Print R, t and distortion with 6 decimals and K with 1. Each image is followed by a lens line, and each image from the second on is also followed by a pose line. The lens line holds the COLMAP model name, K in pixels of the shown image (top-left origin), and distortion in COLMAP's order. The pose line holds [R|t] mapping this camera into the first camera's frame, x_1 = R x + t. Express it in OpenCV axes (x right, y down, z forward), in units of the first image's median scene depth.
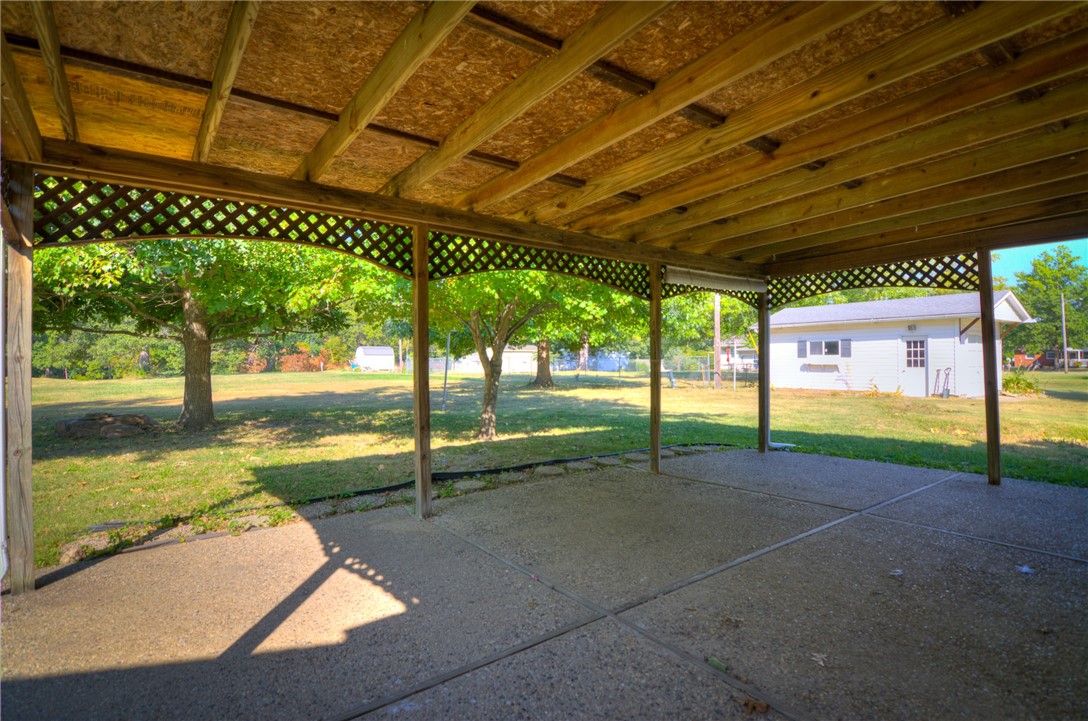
lens RADIAL K [[544.5, 0, 547.9], [0, 544.5, 358.3], [0, 0, 1]] dist [-0.001268, -0.013418]
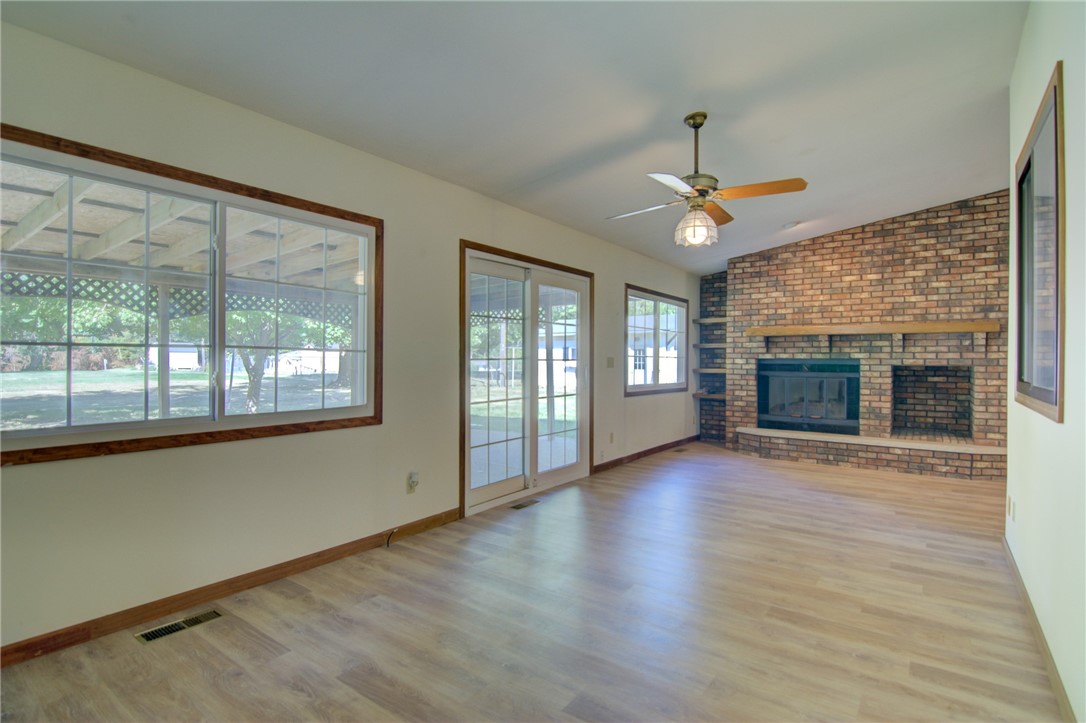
lens RADIAL K [[543.5, 0, 546.9], [0, 543.5, 359.3], [0, 0, 1]] dist [-0.001268, -0.013418]
pose [[0.958007, 0.007636, 0.286643, 0.239912], [-0.008913, 0.999955, 0.003151, -0.027002], [-0.286606, -0.005574, 0.958032, -0.516448]]
